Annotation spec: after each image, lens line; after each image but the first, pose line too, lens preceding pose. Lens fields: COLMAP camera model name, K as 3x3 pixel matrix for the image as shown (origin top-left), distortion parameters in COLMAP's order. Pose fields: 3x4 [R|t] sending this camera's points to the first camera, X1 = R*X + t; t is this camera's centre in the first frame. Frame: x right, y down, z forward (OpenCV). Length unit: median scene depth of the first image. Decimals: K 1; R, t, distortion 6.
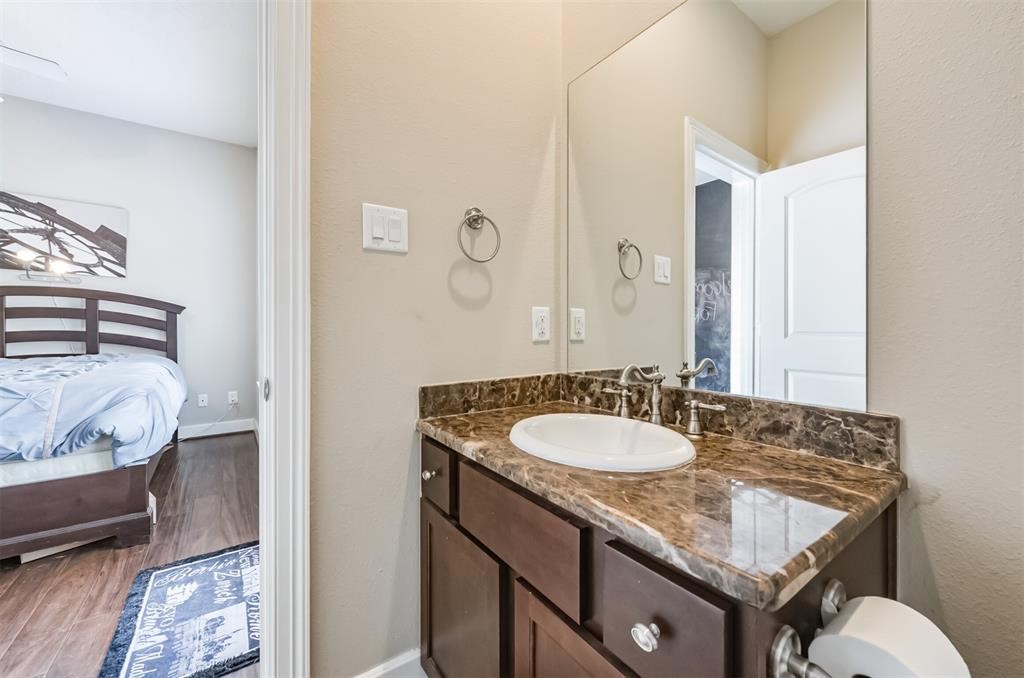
lens RADIAL K [[401.7, 0, 516.5], [0, 401.7, 333.9], [0, 0, 1]] dist [-0.003451, -0.000070]
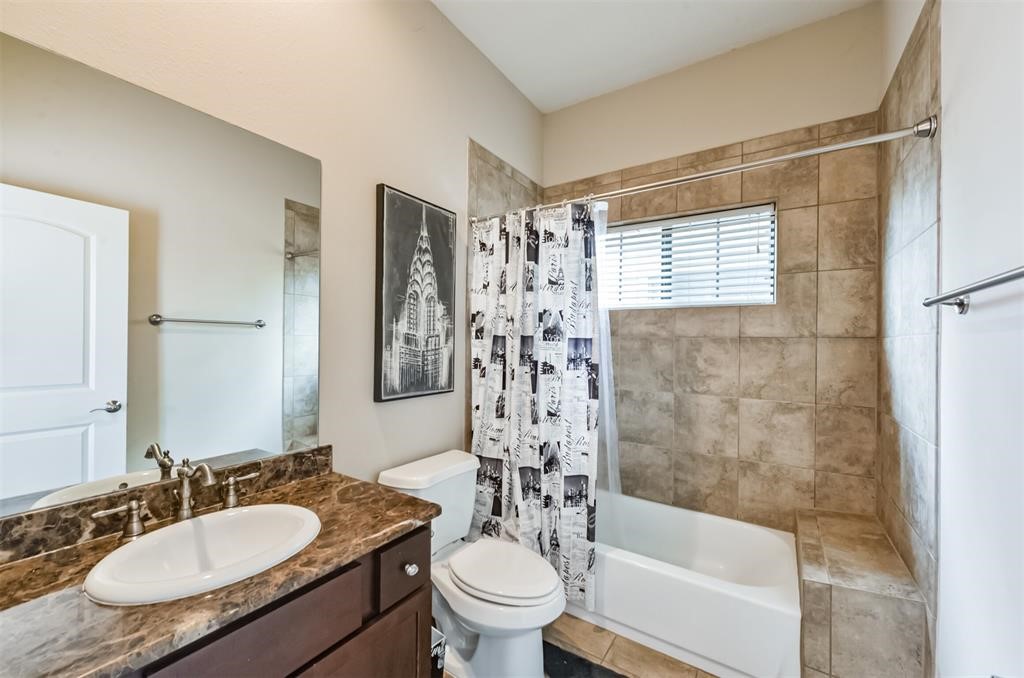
lens RADIAL K [[401.7, 0, 512.7], [0, 401.7, 337.6], [0, 0, 1]] dist [-0.003451, -0.000070]
pose [[-0.355233, -0.004138, 0.934769, -1.204257], [-0.006560, 0.999977, 0.001933, -0.324545], [-0.934755, -0.005445, -0.355252, 0.792272]]
